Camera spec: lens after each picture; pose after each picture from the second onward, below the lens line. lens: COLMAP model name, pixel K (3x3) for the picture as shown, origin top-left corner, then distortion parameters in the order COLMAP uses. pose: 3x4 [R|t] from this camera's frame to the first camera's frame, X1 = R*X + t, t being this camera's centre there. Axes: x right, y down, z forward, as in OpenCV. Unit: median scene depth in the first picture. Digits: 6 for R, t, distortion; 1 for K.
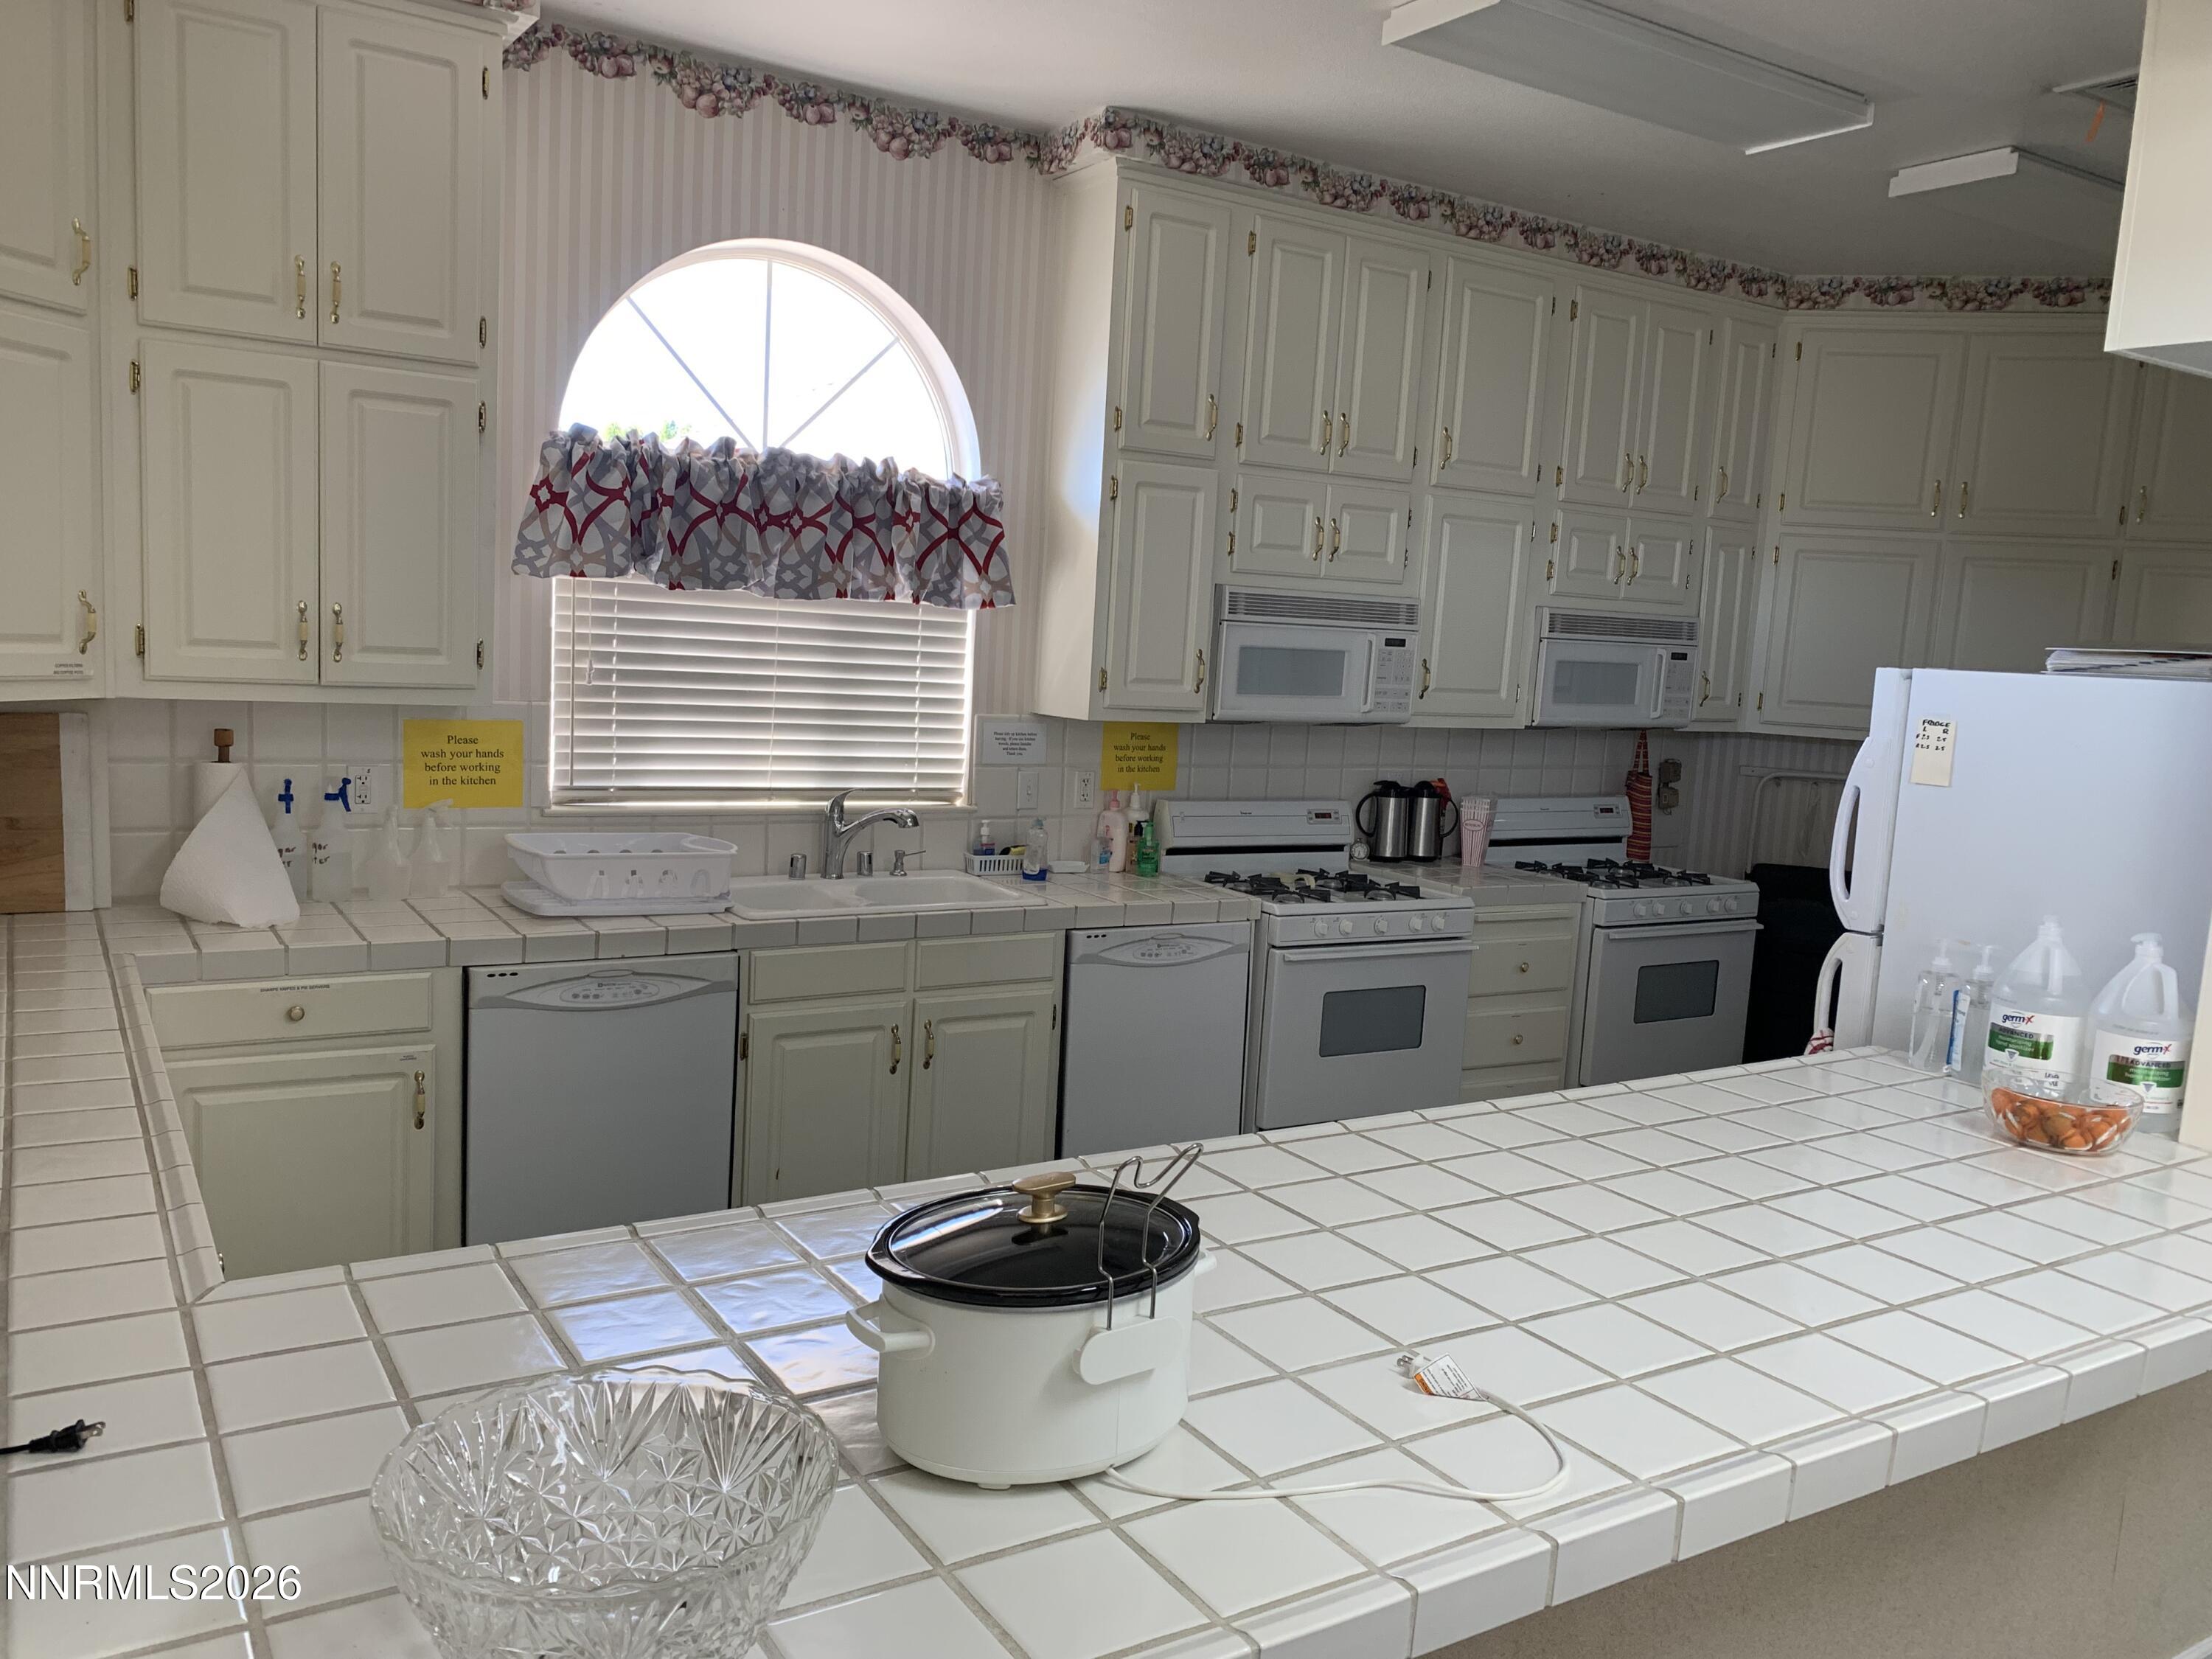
lens RADIAL K [[1688.1, 0, 1101.3], [0, 1688.1, 834.1], [0, 0, 1]] dist [0.012253, -0.008304]
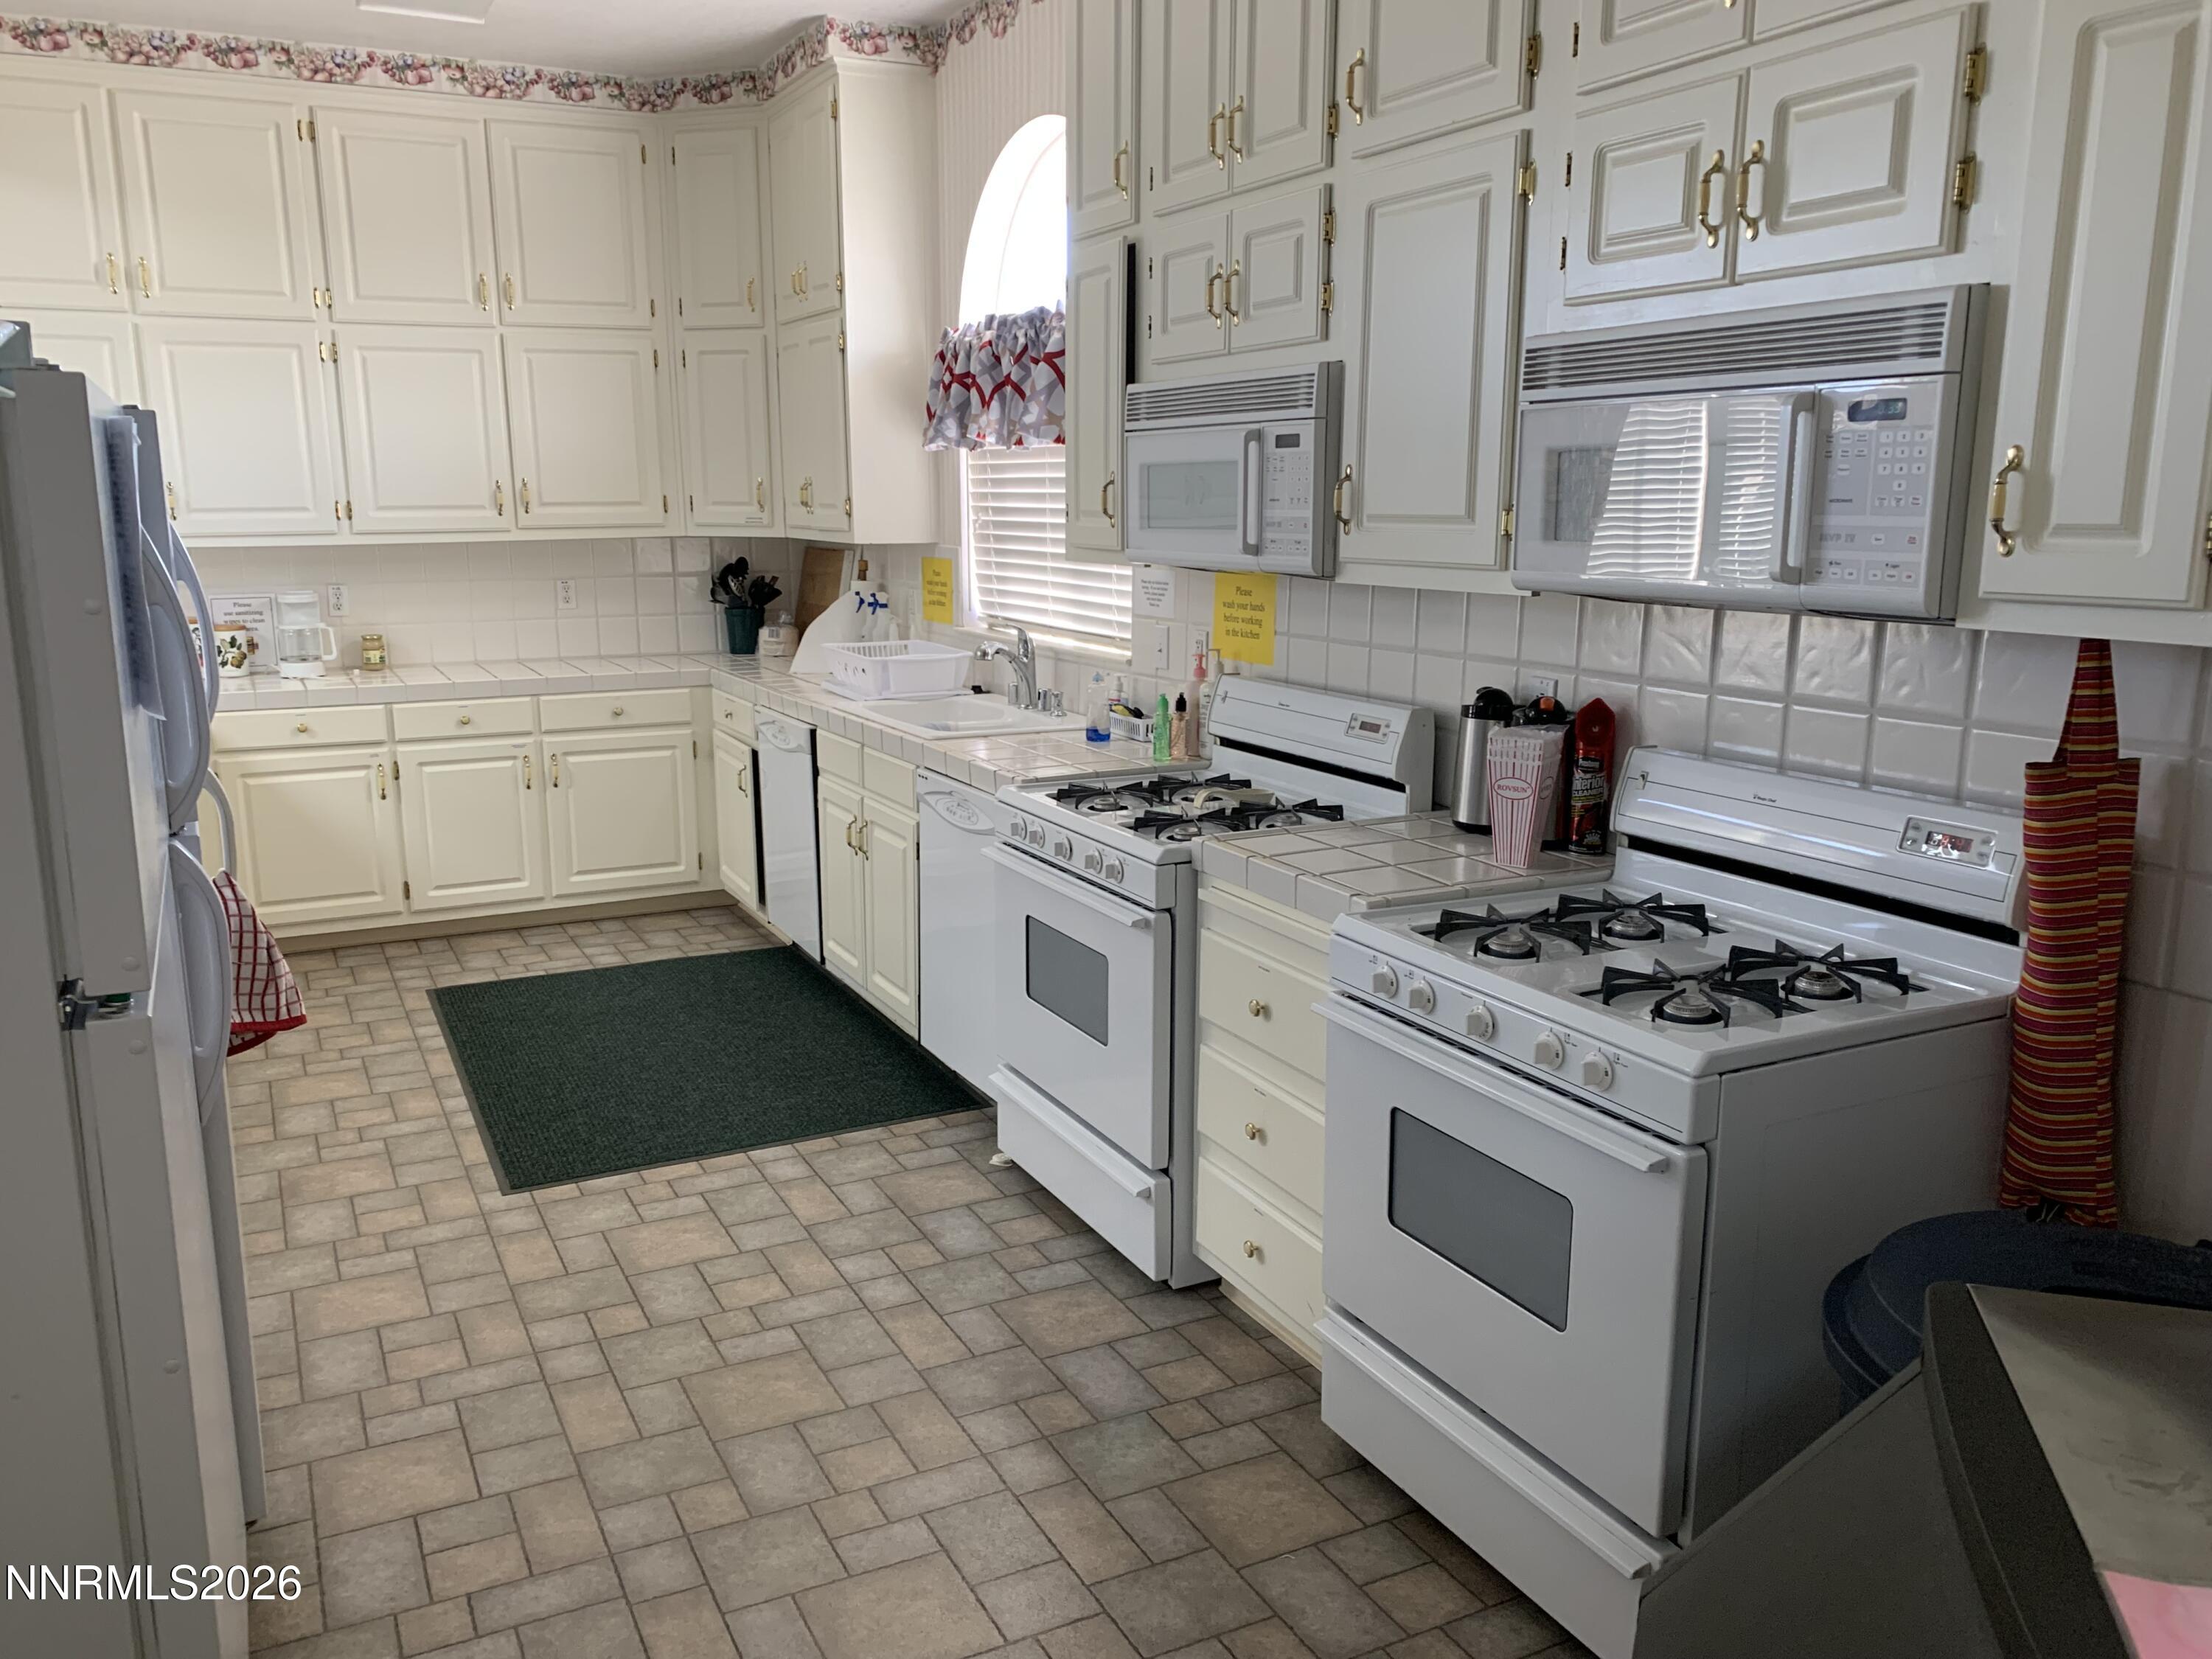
lens RADIAL K [[1688.1, 0, 1099.5], [0, 1688.1, 828.7], [0, 0, 1]] dist [0.012253, -0.008304]
pose [[-0.101381, 0.137456, -0.985306, 0.813946], [-0.124342, 0.980892, 0.149634, -0.058755], [0.987047, 0.137685, -0.082352, 1.012646]]
